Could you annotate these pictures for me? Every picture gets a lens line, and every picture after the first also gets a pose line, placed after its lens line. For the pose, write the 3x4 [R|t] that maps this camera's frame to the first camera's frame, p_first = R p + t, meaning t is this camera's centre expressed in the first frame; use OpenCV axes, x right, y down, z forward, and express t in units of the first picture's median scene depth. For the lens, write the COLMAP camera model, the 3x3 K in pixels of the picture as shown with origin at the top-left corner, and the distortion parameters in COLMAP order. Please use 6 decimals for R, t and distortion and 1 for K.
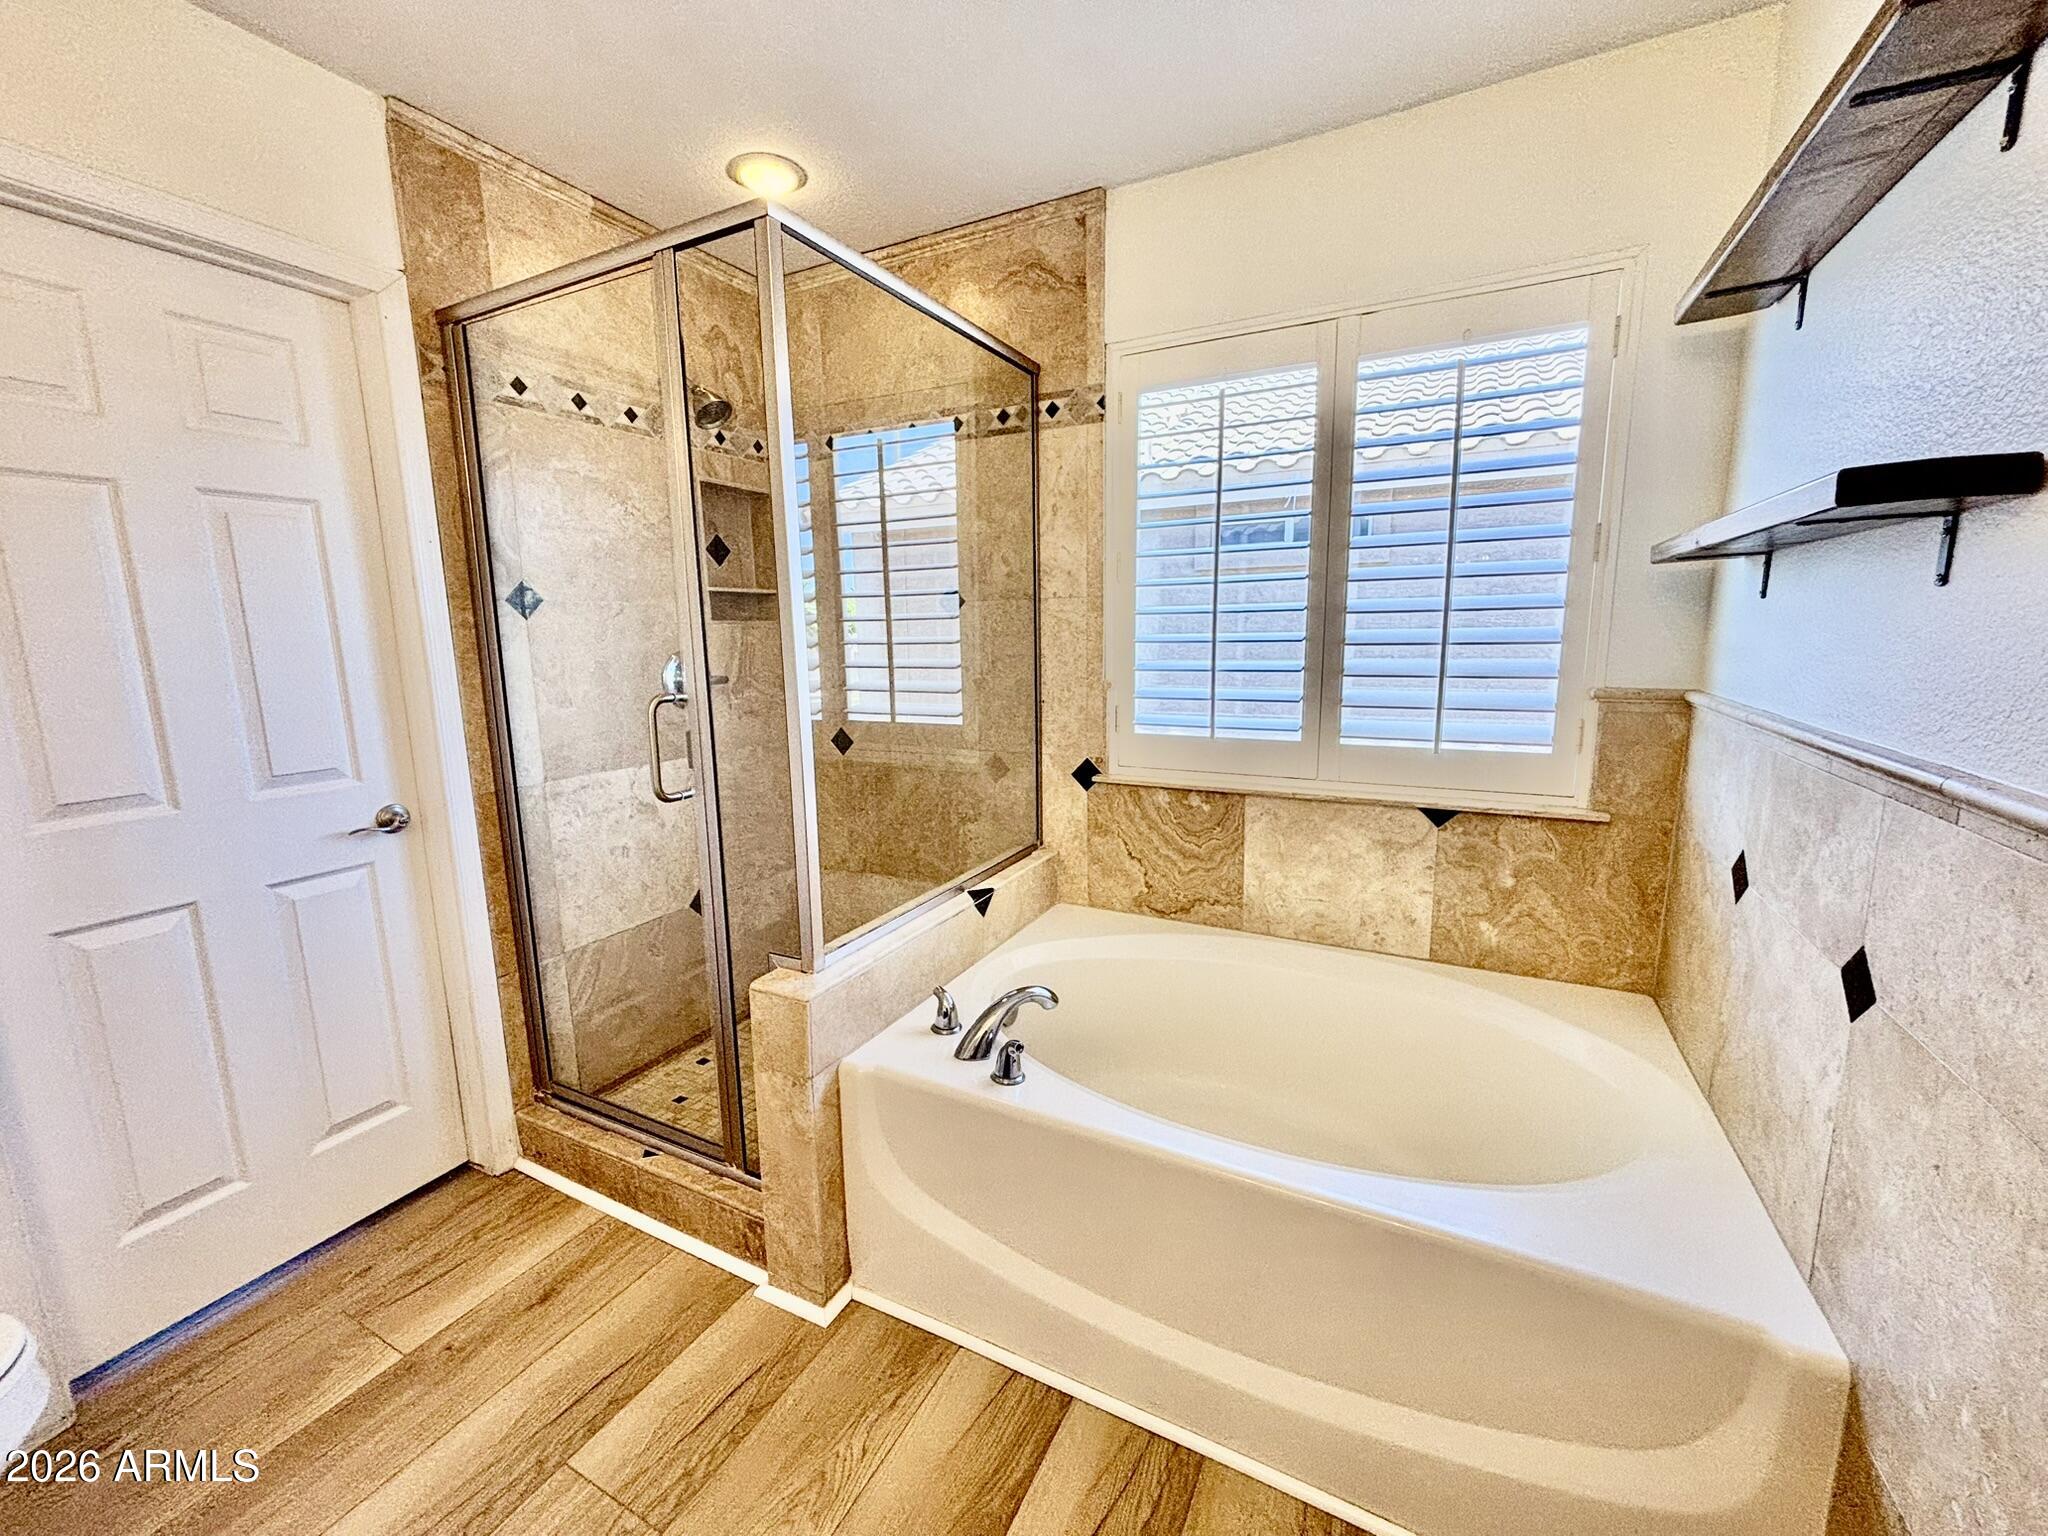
lens RADIAL K [[824.7, 0, 1022.7], [0, 824.7, 761.1], [0, 0, 1]] dist [0.008330, -0.000580]
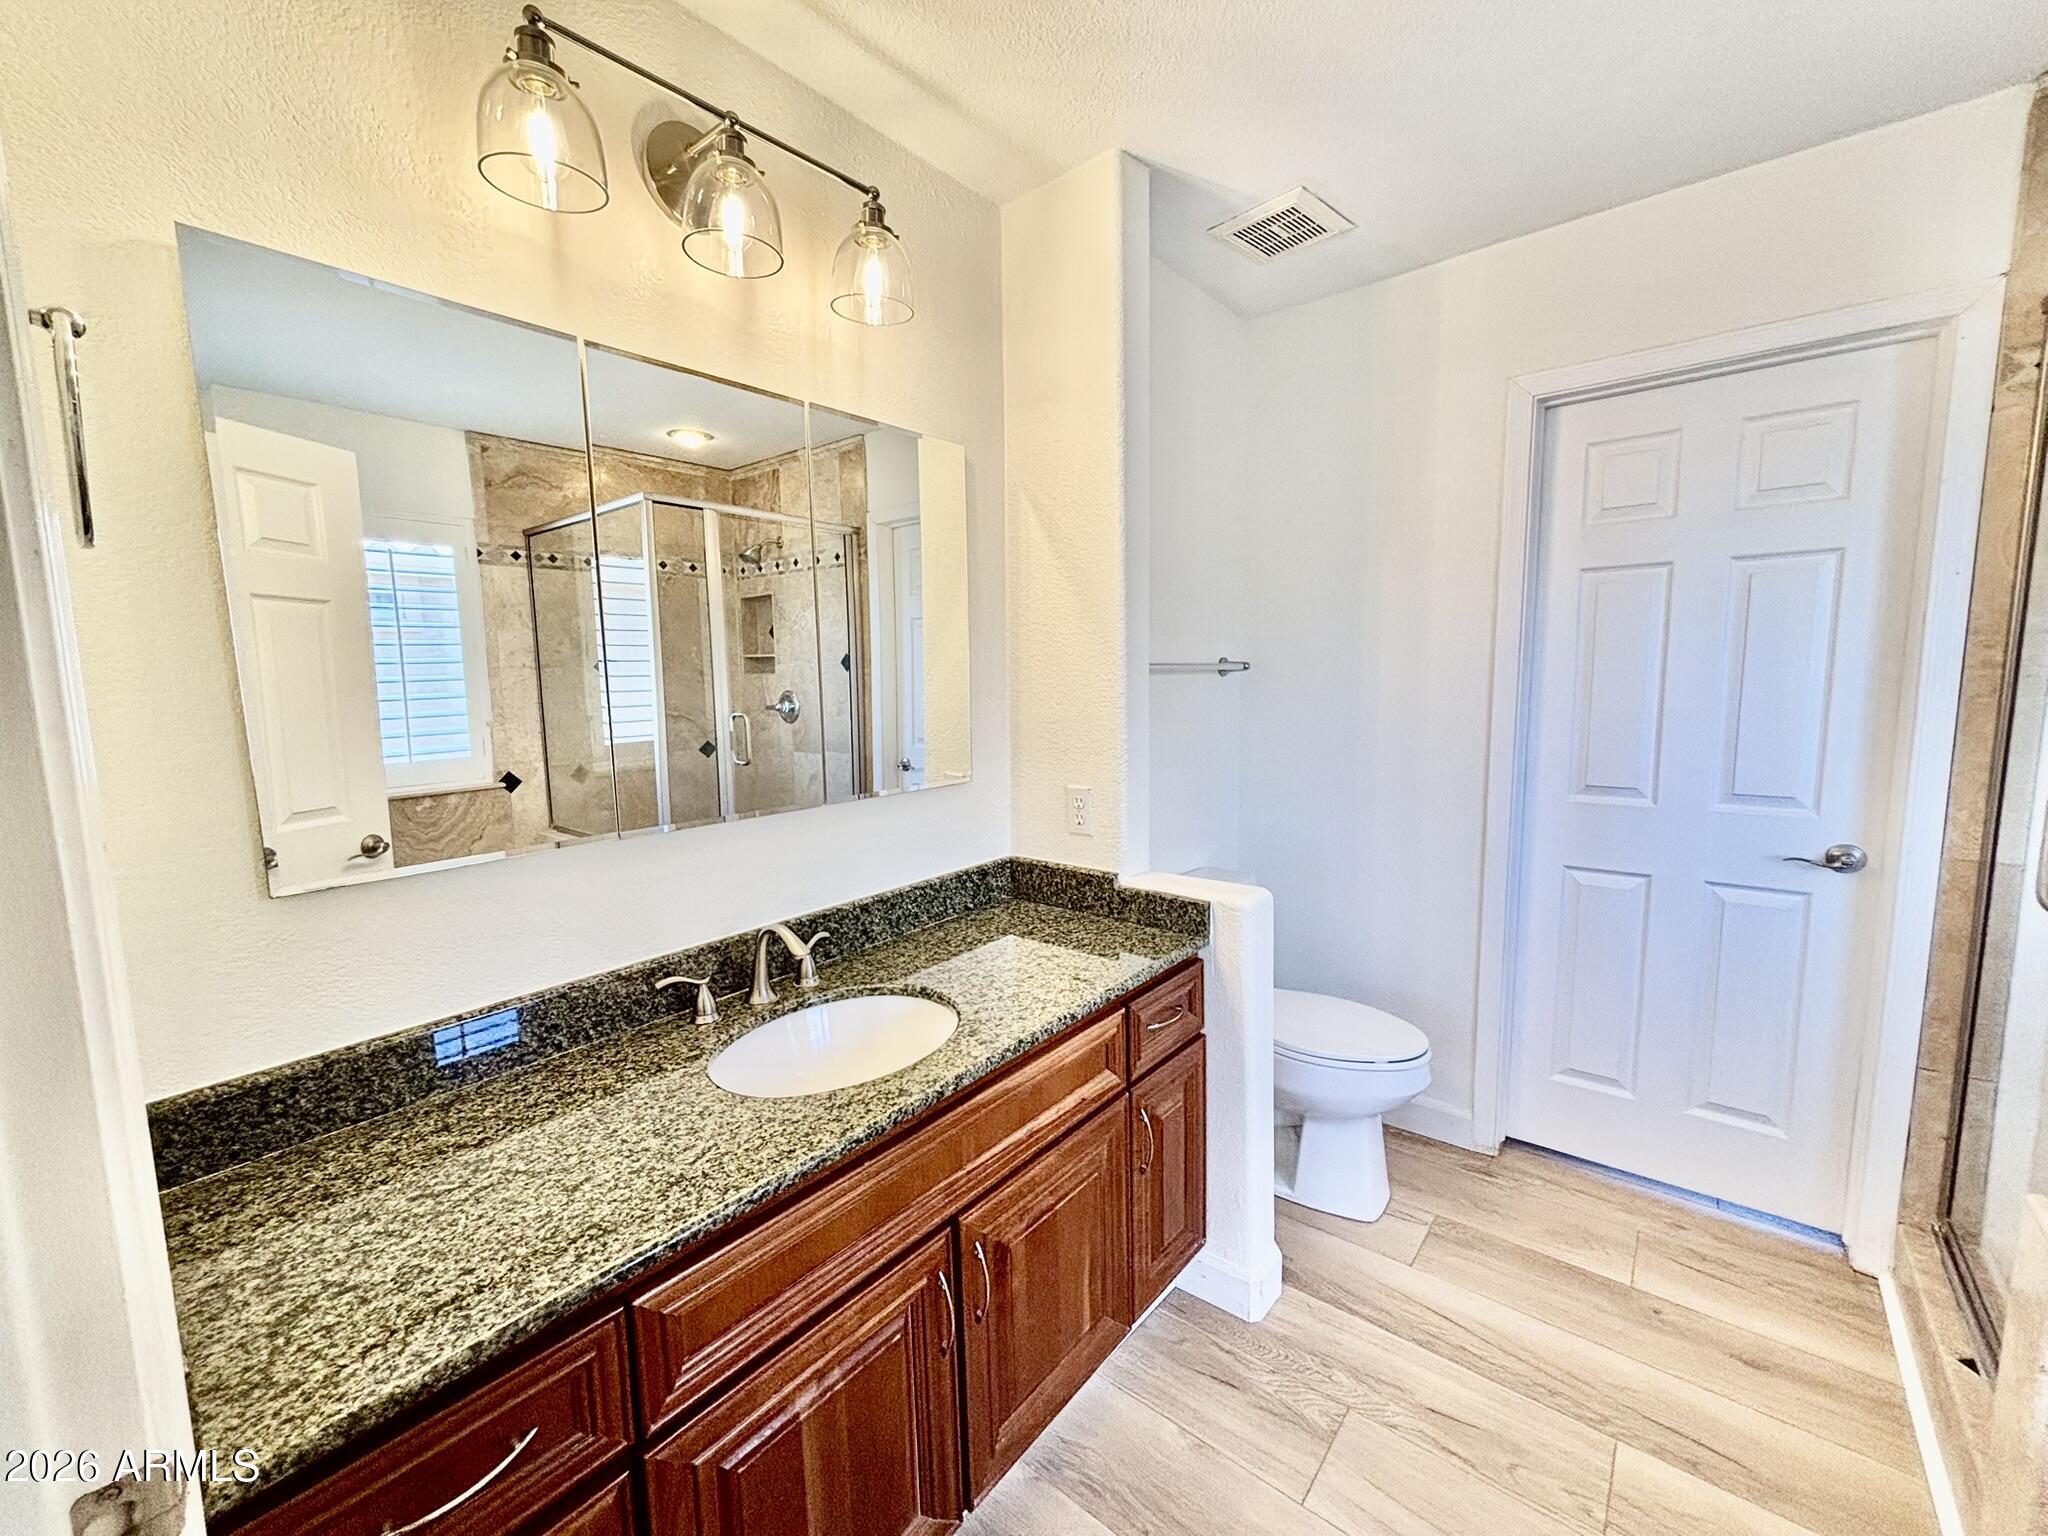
lens RADIAL K [[824.7, 0, 1021.9], [0, 824.7, 770.2], [0, 0, 1]] dist [0.008330, -0.000580]
pose [[-0.212930, 0.131851, -0.968130, 0.438364], [-0.140072, 0.976499, 0.163799, -0.064002], [0.966975, 0.170486, -0.189458, 0.237773]]
